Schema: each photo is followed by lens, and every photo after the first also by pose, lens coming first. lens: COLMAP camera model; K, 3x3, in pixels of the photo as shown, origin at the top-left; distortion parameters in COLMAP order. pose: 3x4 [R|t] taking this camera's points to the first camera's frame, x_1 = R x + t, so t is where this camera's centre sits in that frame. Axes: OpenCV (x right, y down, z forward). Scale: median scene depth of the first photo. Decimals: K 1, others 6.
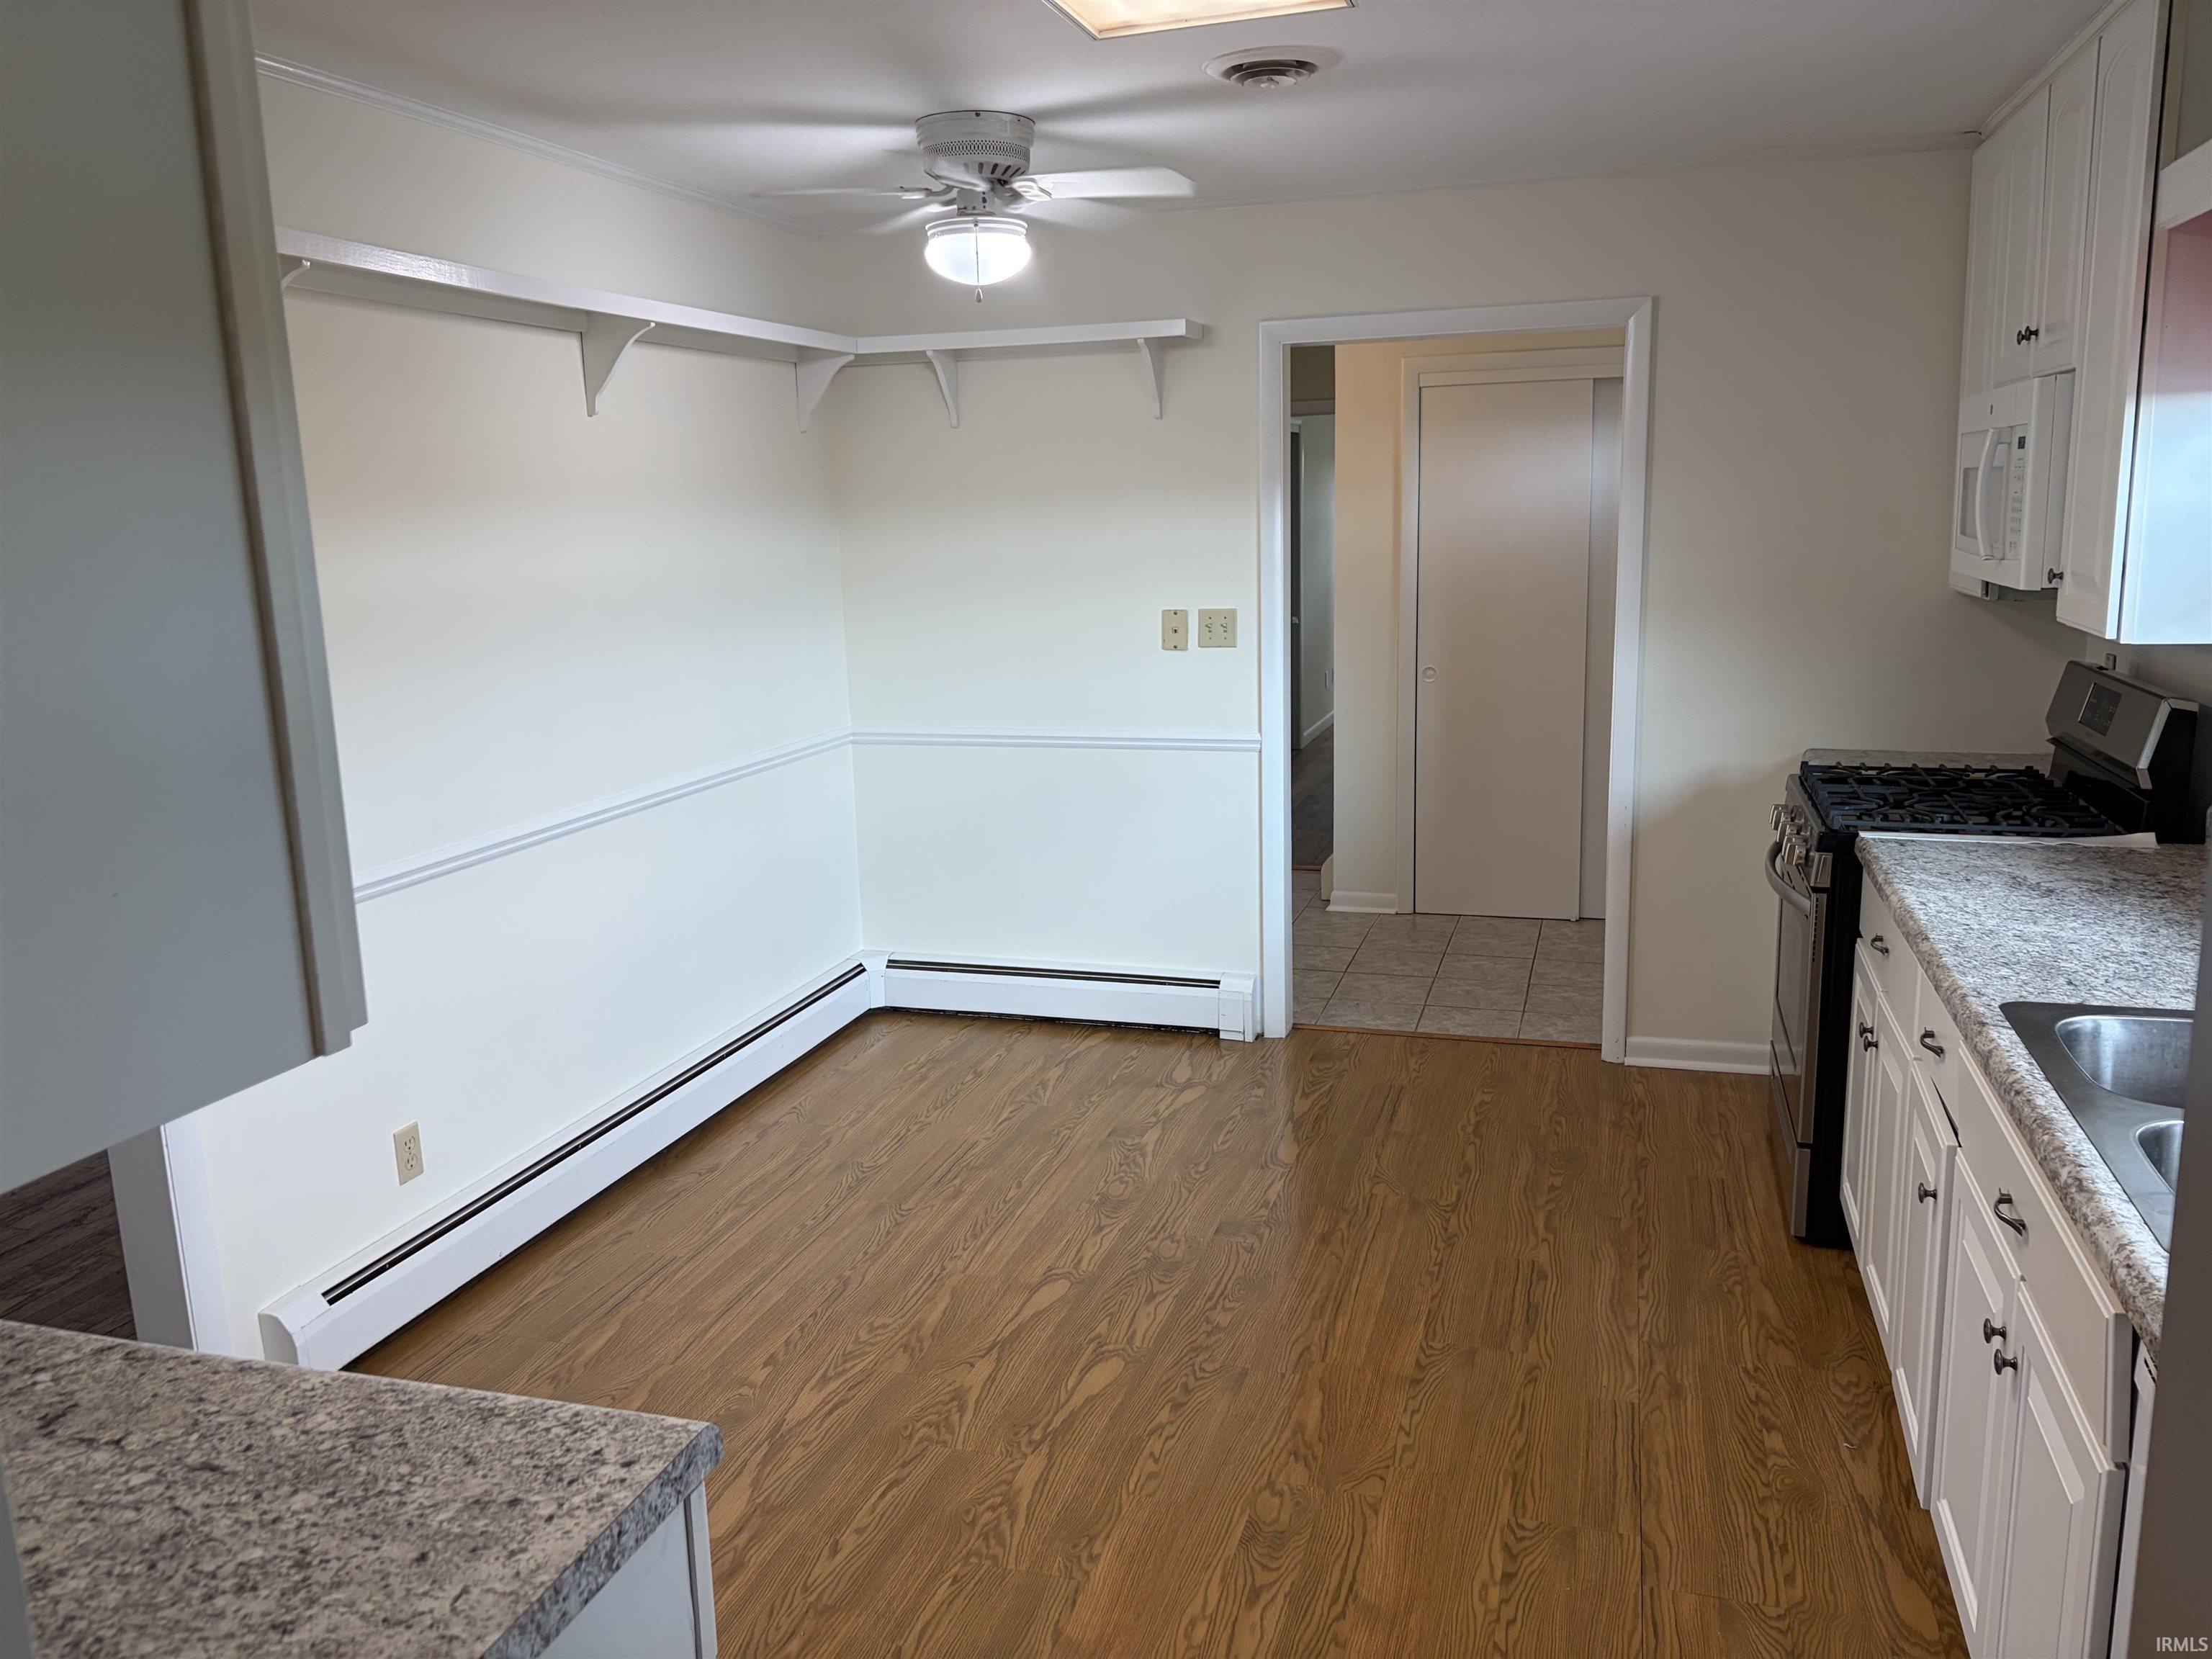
lens RADIAL K [[1686.0, 0, 1116.9], [0, 1686.0, 821.6], [0, 0, 1]] dist [0.035394, -0.030466]
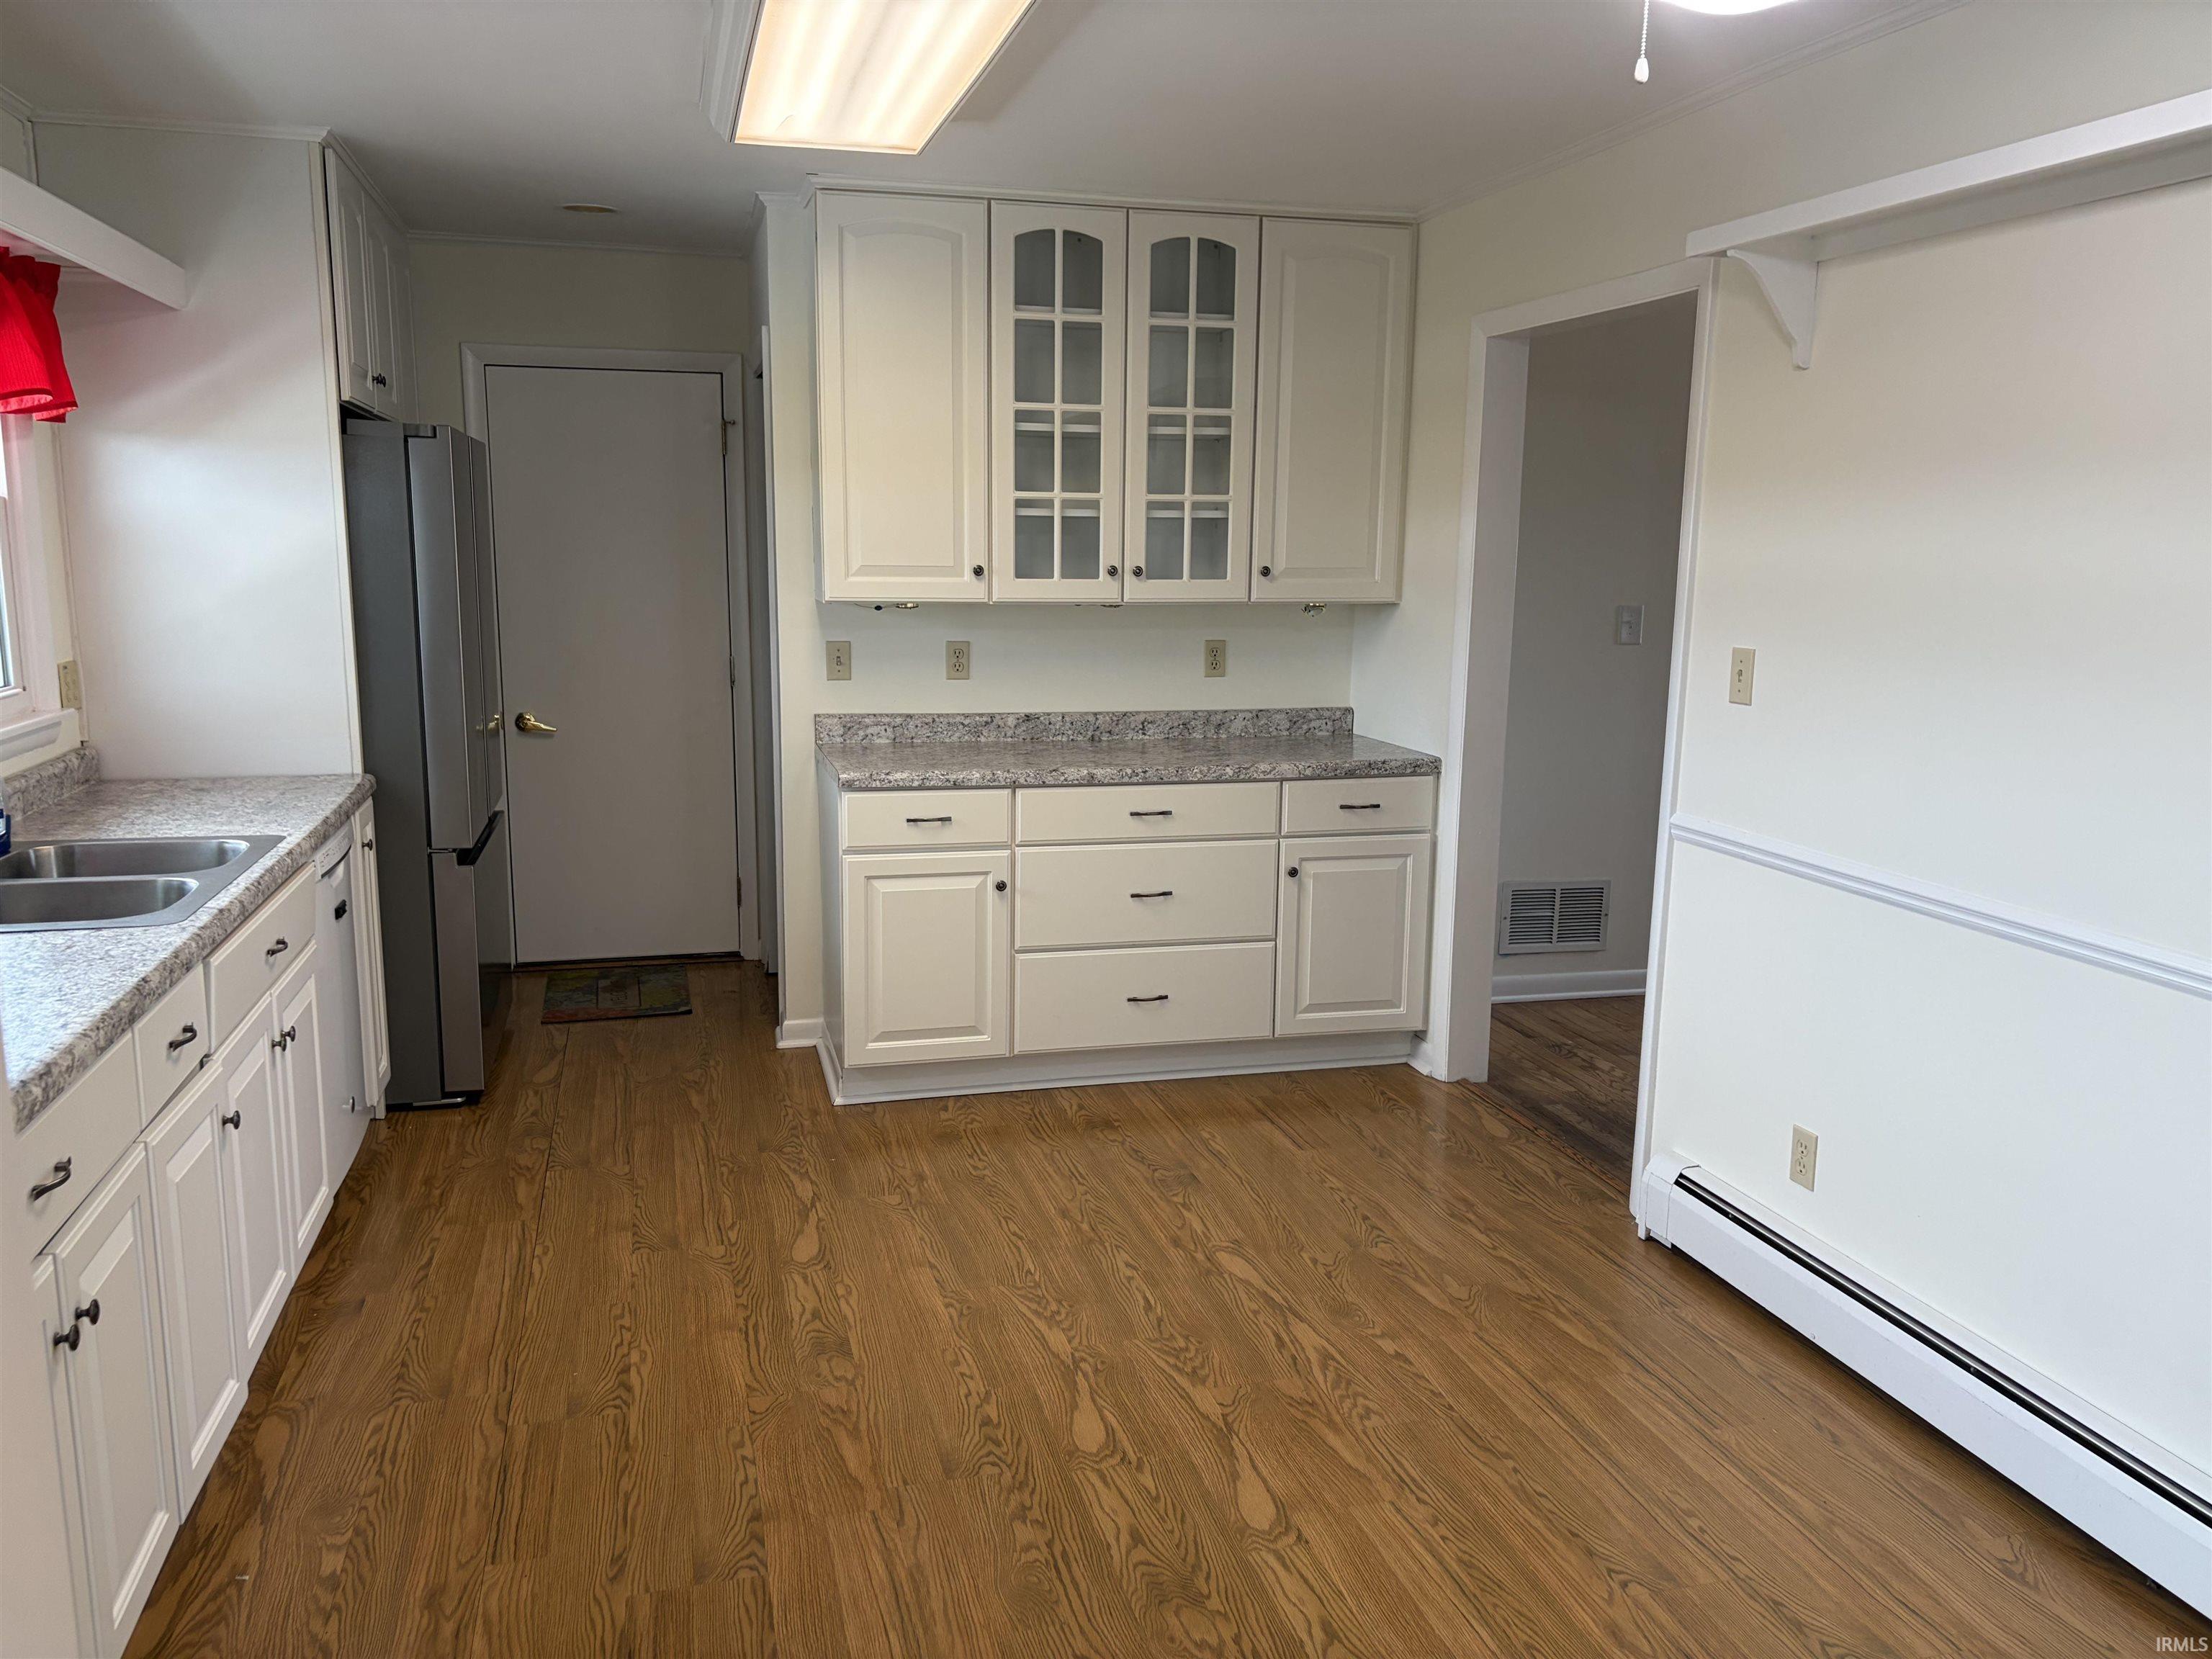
lens RADIAL K [[1686.0, 0, 1089.3], [0, 1686.0, 846.9], [0, 0, 1]] dist [0.035394, -0.030466]
pose [[-0.854866, 0.110625, -0.506919, 0.441027], [-0.087103, 0.932542, 0.350398, -0.301777], [0.511486, 0.343698, -0.787562, 1.695184]]
